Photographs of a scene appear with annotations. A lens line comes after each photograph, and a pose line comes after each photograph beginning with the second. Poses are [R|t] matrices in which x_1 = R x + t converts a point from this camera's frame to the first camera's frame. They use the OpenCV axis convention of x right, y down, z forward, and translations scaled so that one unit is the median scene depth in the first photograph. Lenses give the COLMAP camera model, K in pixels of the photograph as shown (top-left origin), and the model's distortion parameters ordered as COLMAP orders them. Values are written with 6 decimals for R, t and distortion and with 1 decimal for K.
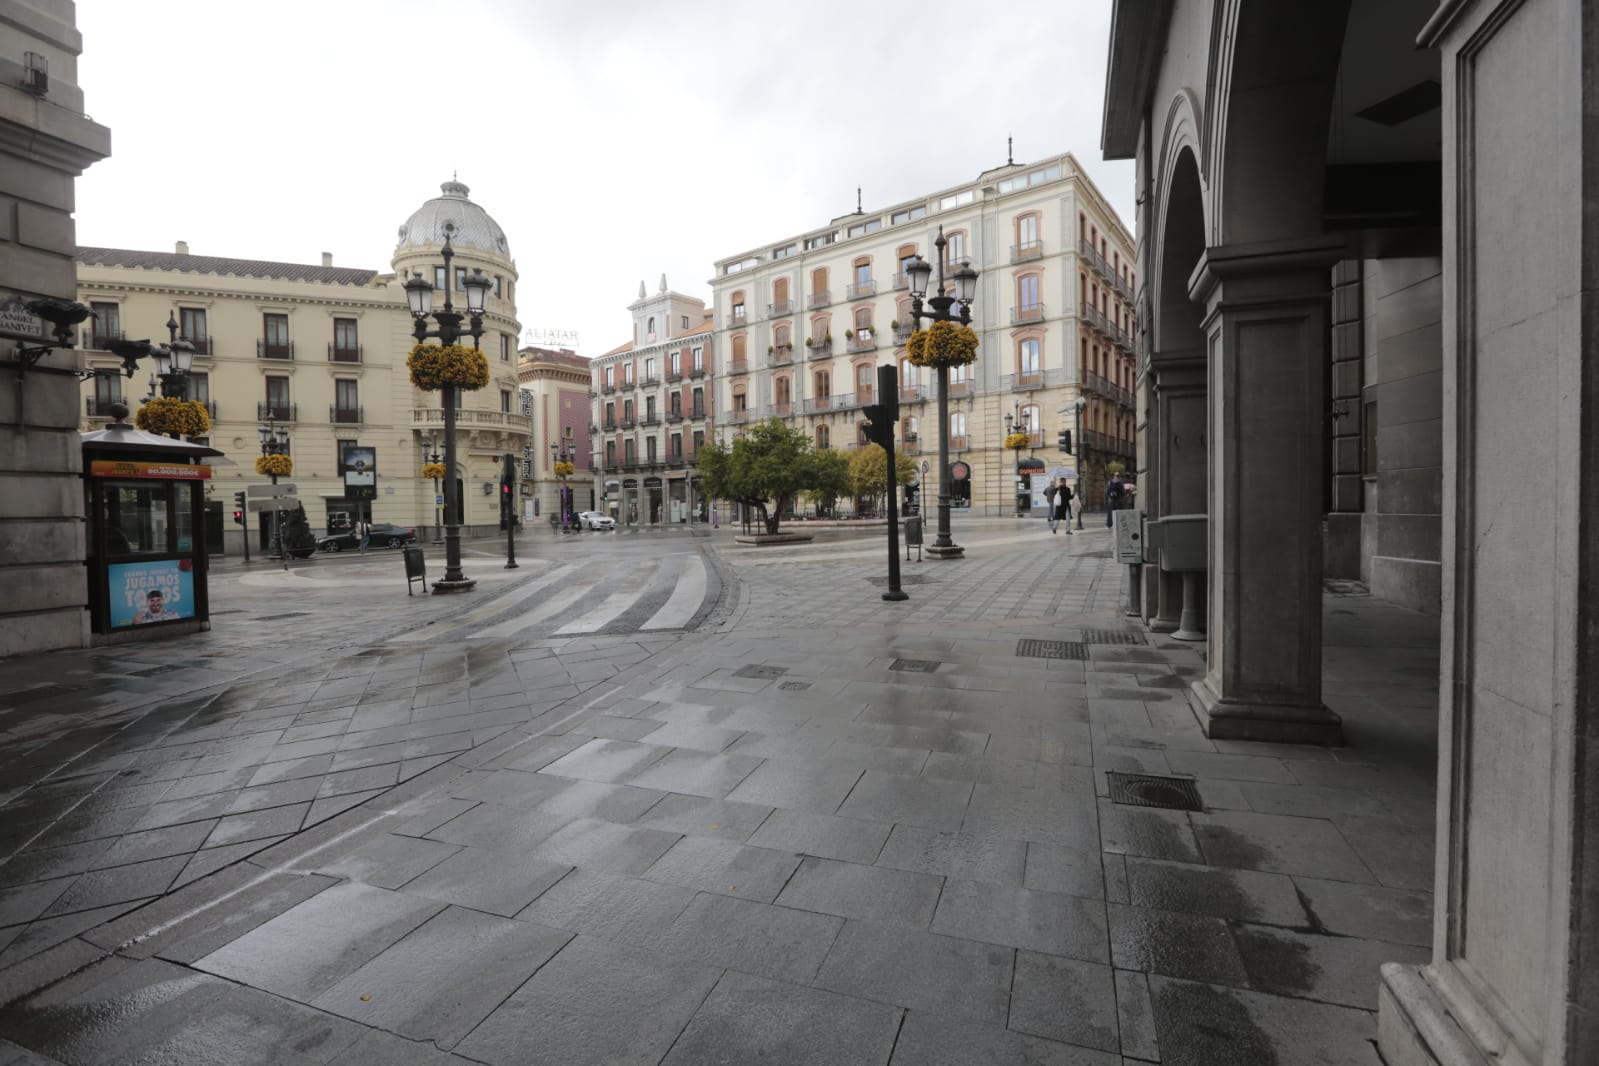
lens RADIAL K [[734.9, 0, 799.5], [0, 734.9, 533.0], [0, 0, 1]] dist [-0.058894, 0.020613]
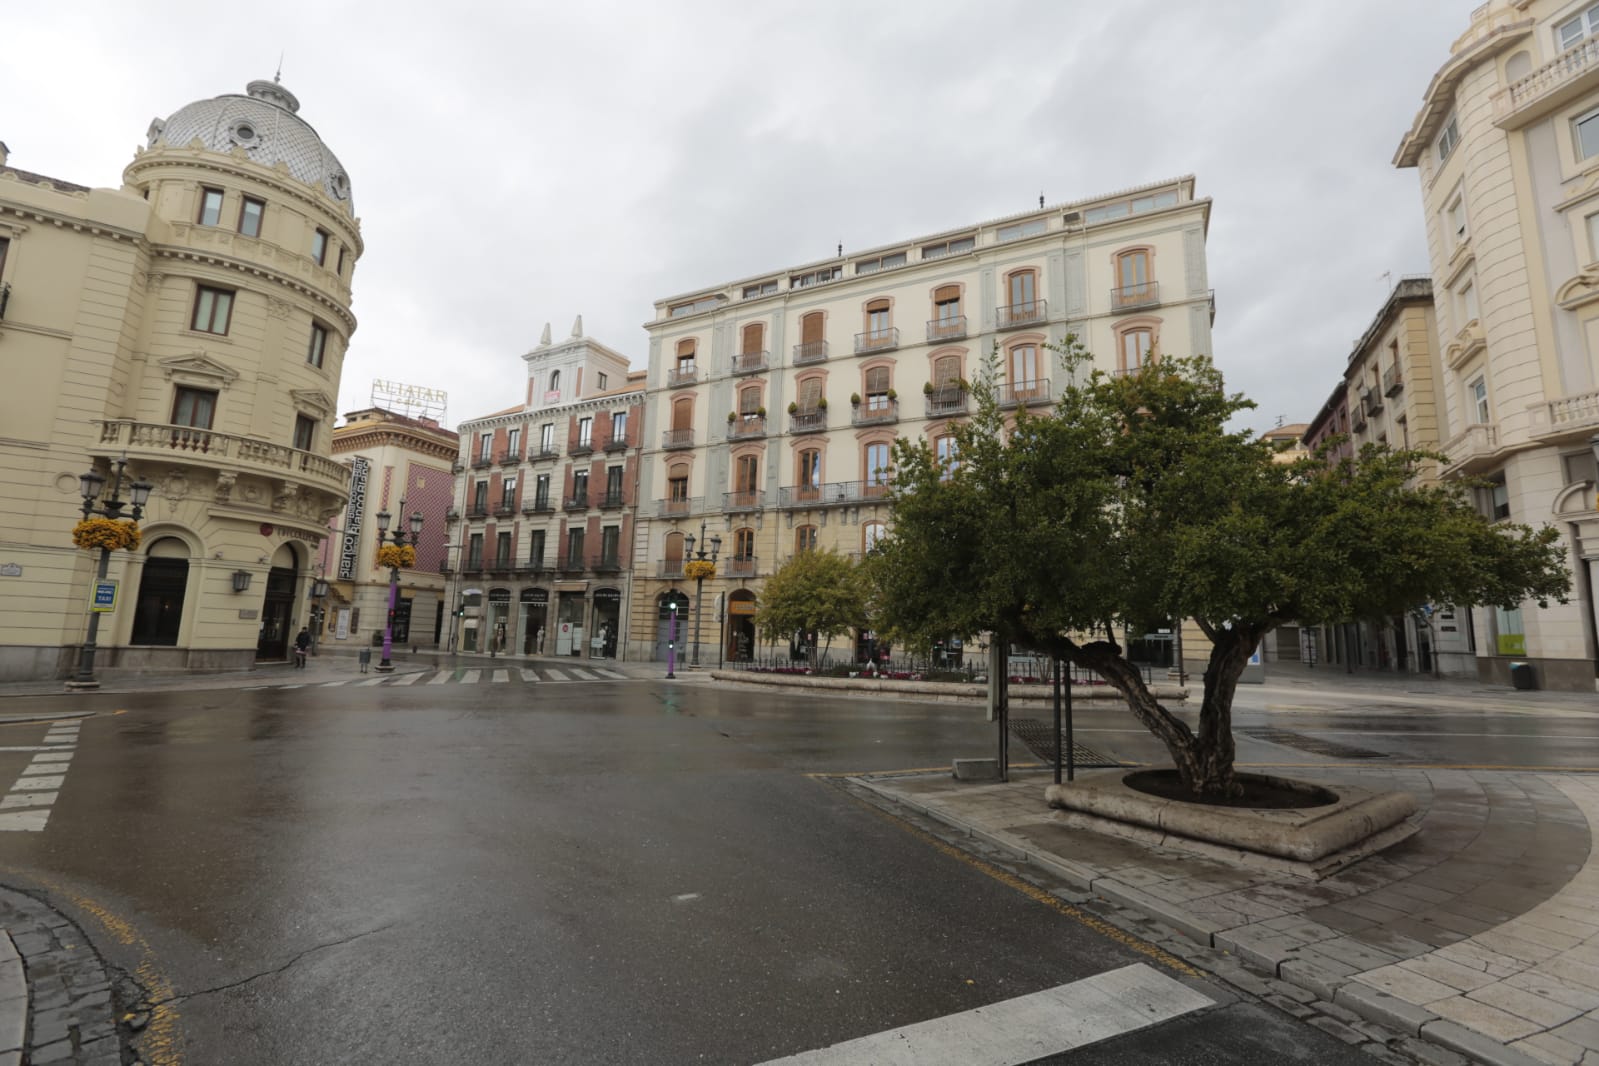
lens RADIAL K [[734.9, 0, 799.5], [0, 734.9, 533.0], [0, 0, 1]] dist [-0.058894, 0.020613]
pose [[0.981480, 0.072901, 0.177151, -0.089905], [-0.040310, 0.982648, -0.181046, -0.012982], [-0.187275, 0.170552, 0.967388, 0.306380]]
